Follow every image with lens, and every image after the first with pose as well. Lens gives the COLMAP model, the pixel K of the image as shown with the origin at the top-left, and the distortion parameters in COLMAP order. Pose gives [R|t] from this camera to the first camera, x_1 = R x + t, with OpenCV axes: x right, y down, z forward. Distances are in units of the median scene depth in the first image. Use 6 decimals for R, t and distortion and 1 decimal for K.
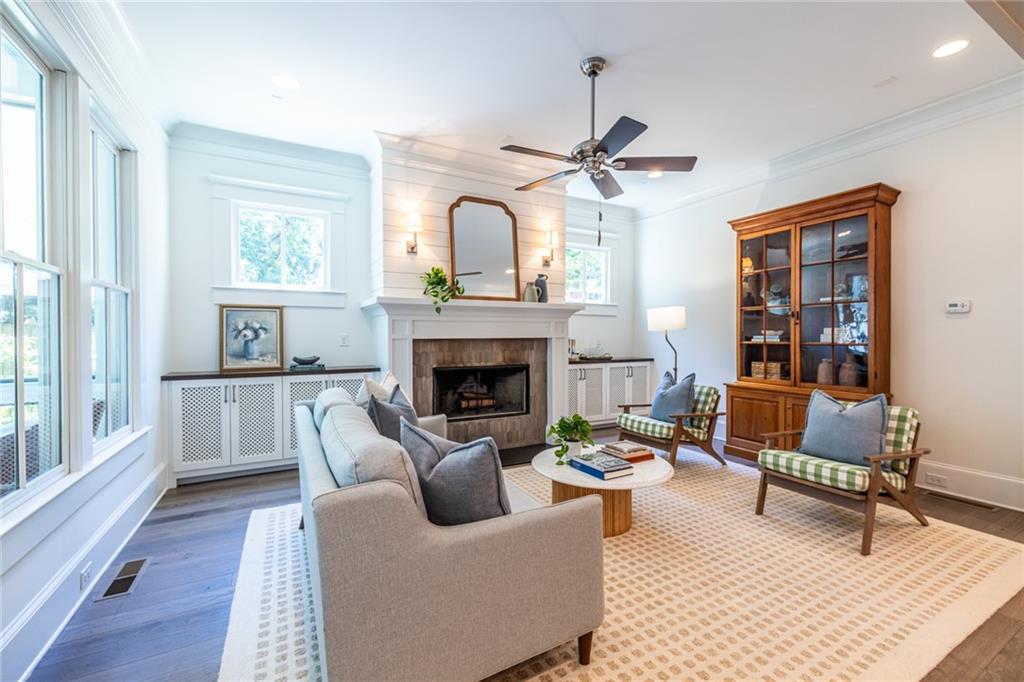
lens RADIAL K [[433.3, 0, 515.0], [0, 433.3, 337.8], [0, 0, 1]] dist [0.000399, -0.000094]
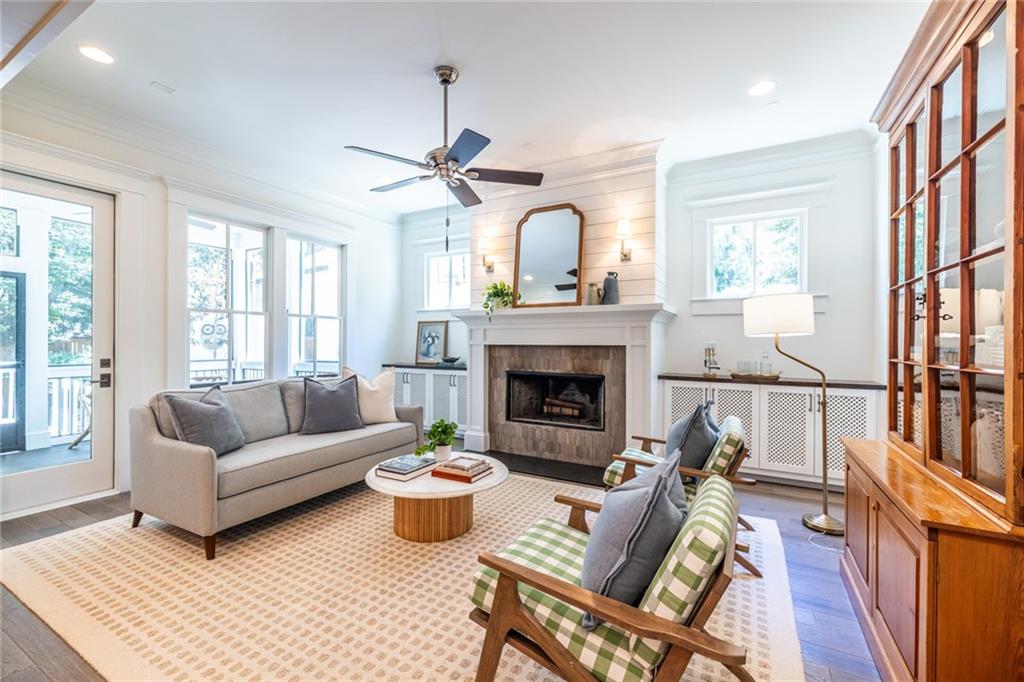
lens RADIAL K [[429.4, 0, 507.3], [0, 429.4, 337.2], [0, 0, 1]] dist [-0.001725, 0.000015]
pose [[0.528484, -0.005596, -0.848925, 0.749278], [-0.012092, 0.999827, -0.014118, -0.001616], [0.848857, 0.017726, 0.528325, 0.412162]]
